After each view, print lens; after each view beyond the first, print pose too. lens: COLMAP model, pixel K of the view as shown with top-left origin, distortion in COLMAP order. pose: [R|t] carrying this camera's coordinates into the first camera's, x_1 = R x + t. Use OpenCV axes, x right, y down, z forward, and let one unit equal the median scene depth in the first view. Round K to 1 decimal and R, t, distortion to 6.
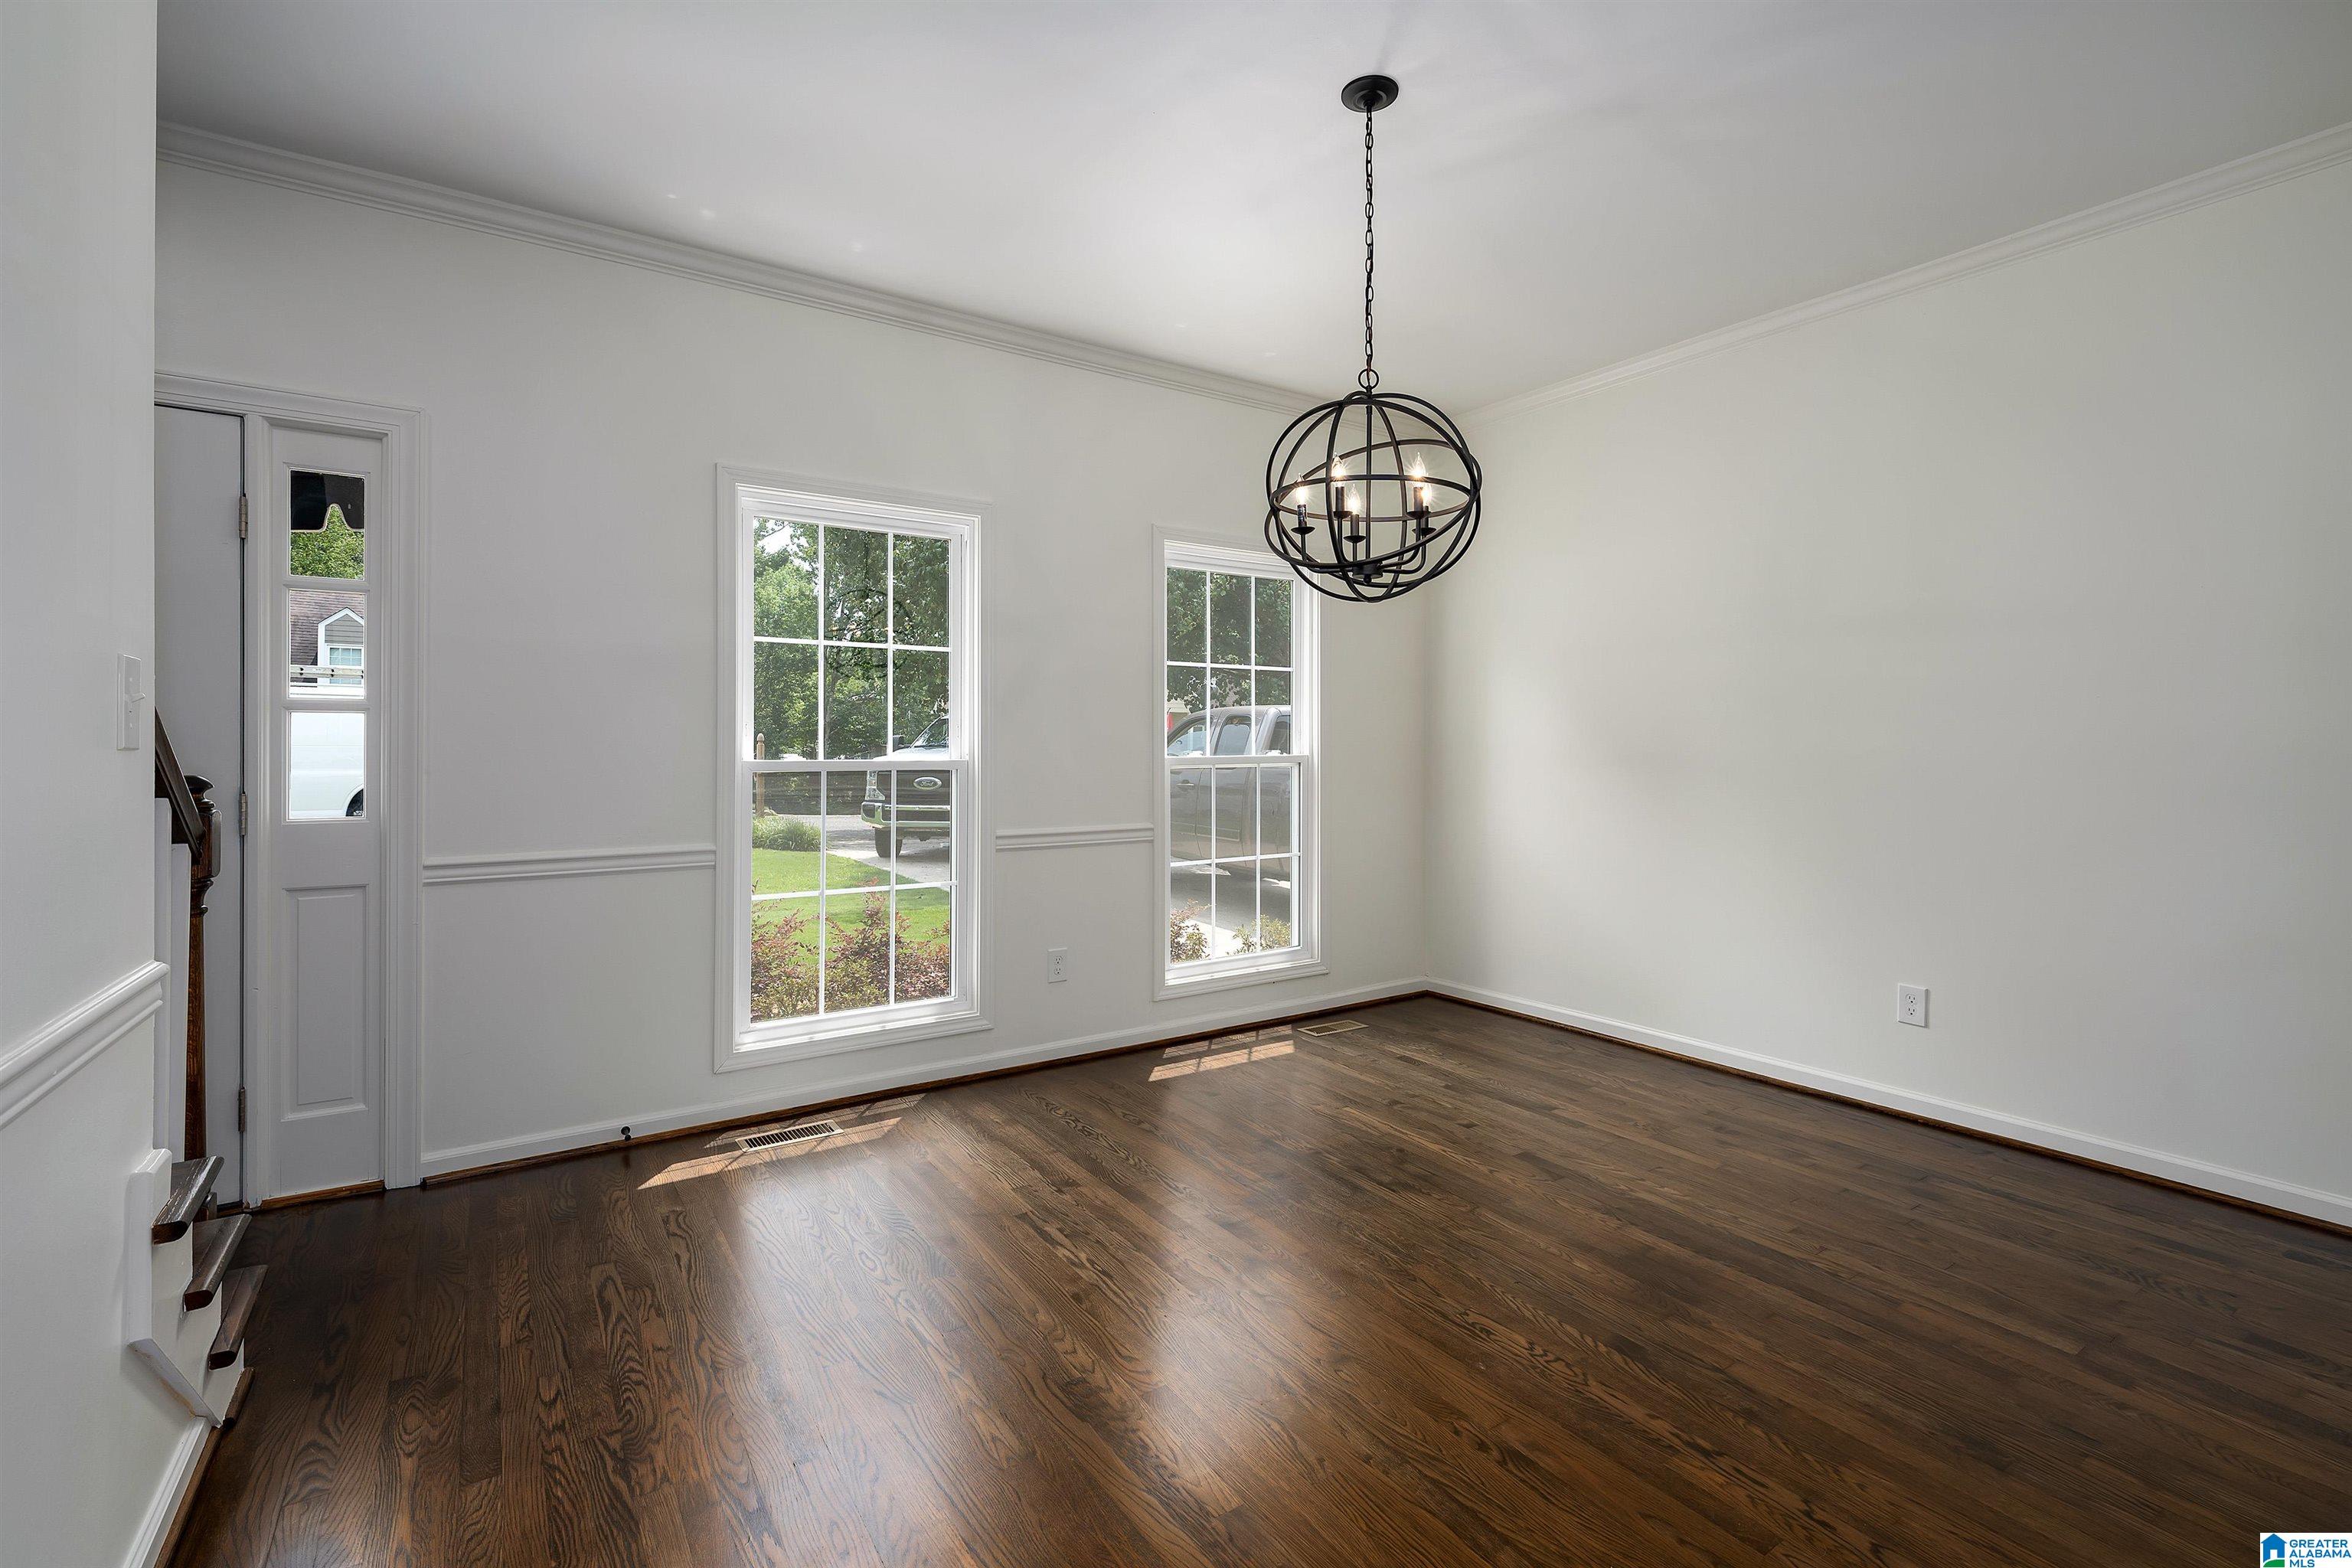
lens RADIAL K [[1071.8, 0, 1177.4], [0, 1071.8, 767.9], [0, 0, 1]] dist [0.003098, -0.001227]
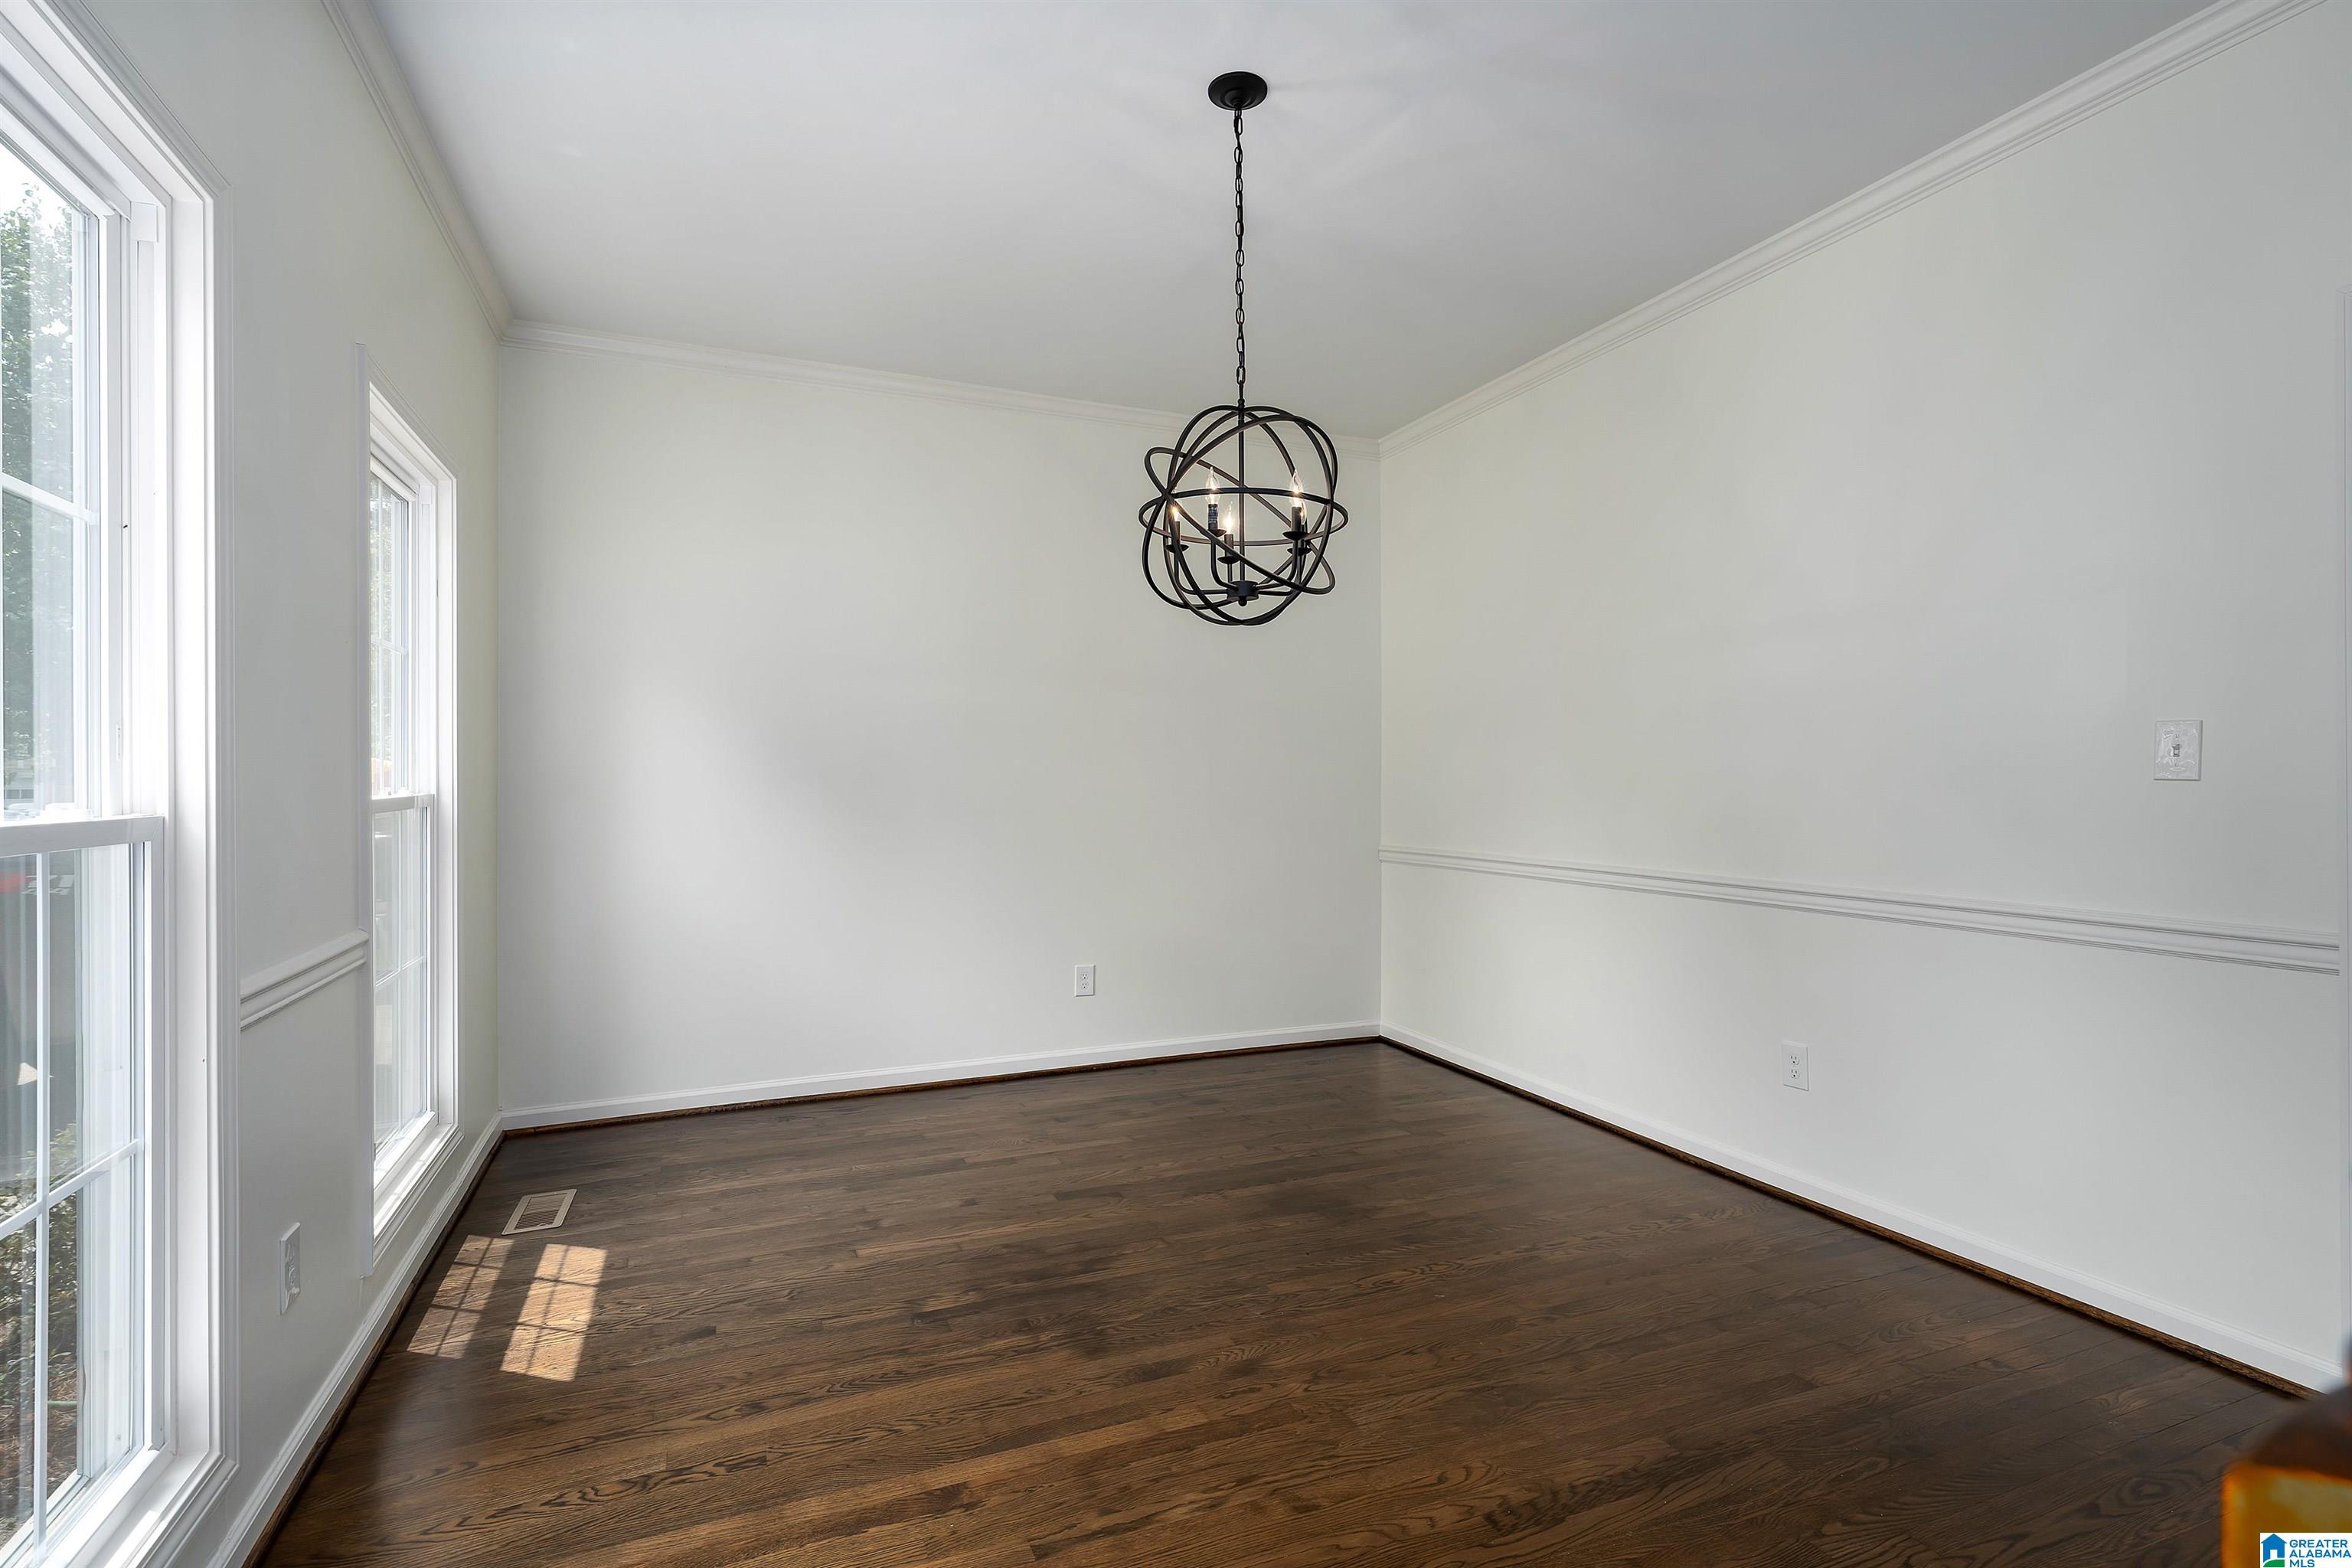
lens RADIAL K [[1131.7, 0, 1175.1], [0, 1131.7, 780.2], [0, 0, 1]] dist [0.003287, 0.000359]
pose [[0.173155, -0.002791, 0.984891, -0.689712], [0.025371, 0.999677, -0.001628, -0.013039], [-0.984568, 0.025269, 0.173169, 0.728098]]
